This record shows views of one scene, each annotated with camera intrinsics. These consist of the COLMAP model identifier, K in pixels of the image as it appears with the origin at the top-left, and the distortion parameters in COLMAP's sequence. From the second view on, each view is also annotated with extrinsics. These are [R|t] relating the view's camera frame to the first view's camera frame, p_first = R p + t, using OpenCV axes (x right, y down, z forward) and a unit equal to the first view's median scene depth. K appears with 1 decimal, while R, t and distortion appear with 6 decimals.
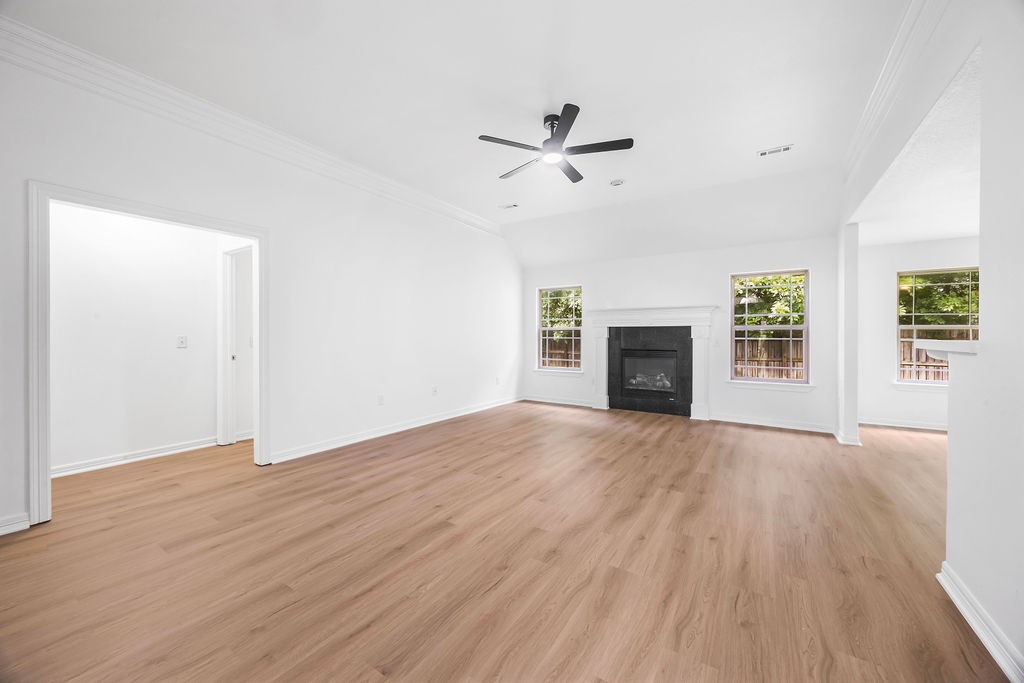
lens RADIAL K [[386.5, 0, 506.8], [0, 386.5, 337.5], [0, 0, 1]] dist [-0.001441, -0.000418]
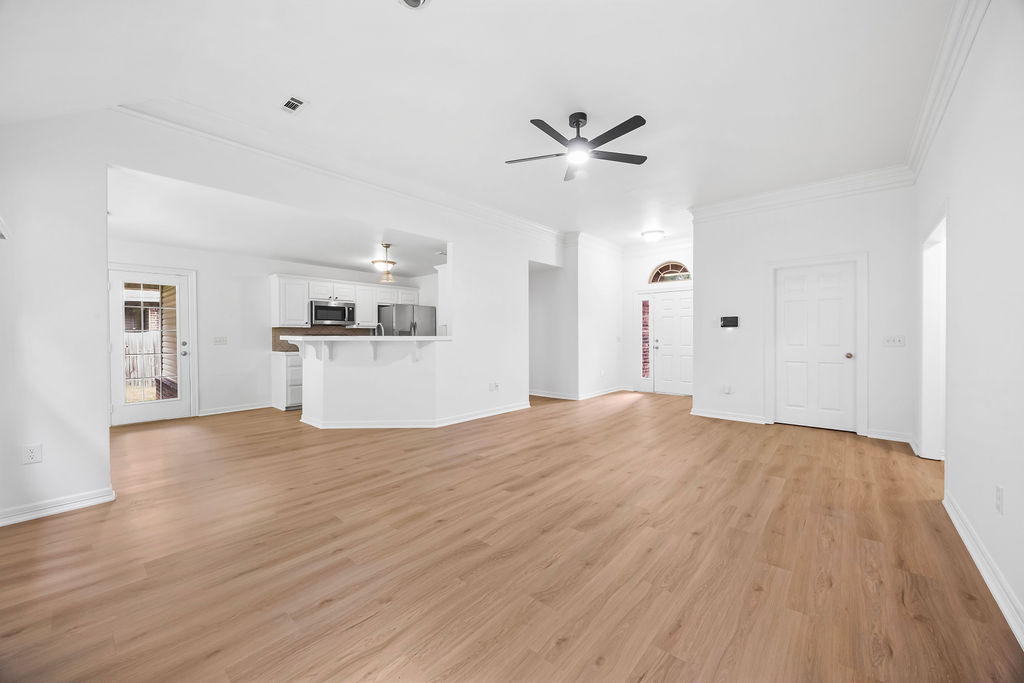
lens RADIAL K [[386.5, 0, 506.8], [0, 386.5, 337.5], [0, 0, 1]] dist [-0.001441, -0.000418]
pose [[-0.989984, -0.002650, 0.141157, 0.155206], [-0.001306, 0.999953, 0.009614, -0.006435], [-0.141176, 0.009333, -0.989941, 1.985217]]
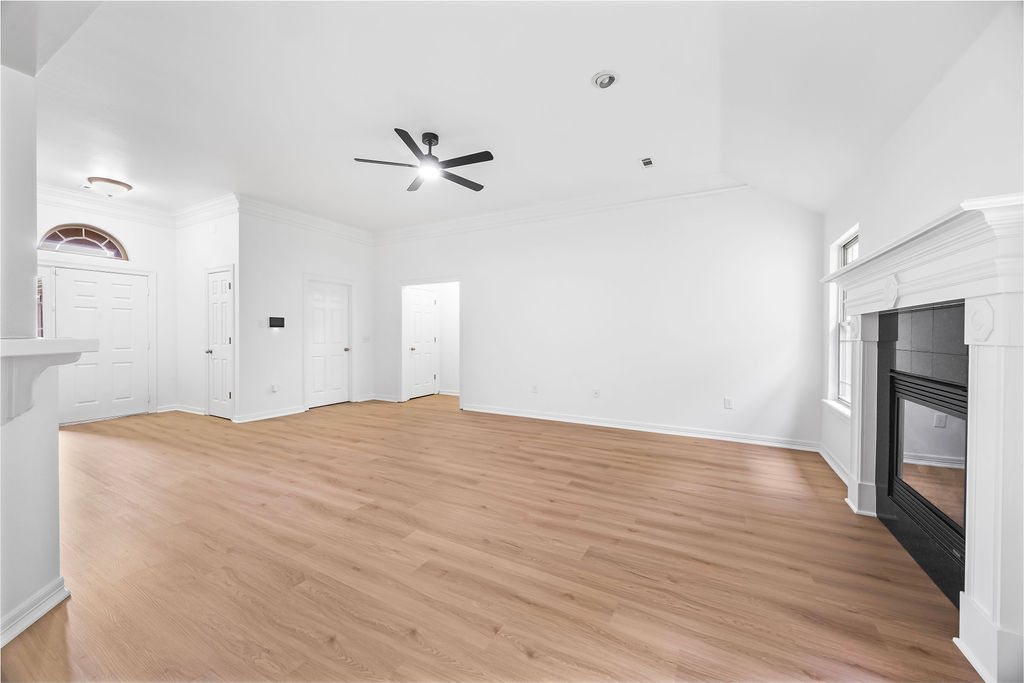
lens RADIAL K [[386.5, 0, 506.8], [0, 386.5, 337.5], [0, 0, 1]] dist [-0.001441, -0.000418]
pose [[0.081117, 0.001803, -0.996703, 1.201169], [-0.007425, 0.999972, 0.001205, -0.000194], [0.996677, 0.007302, 0.081128, 1.111947]]
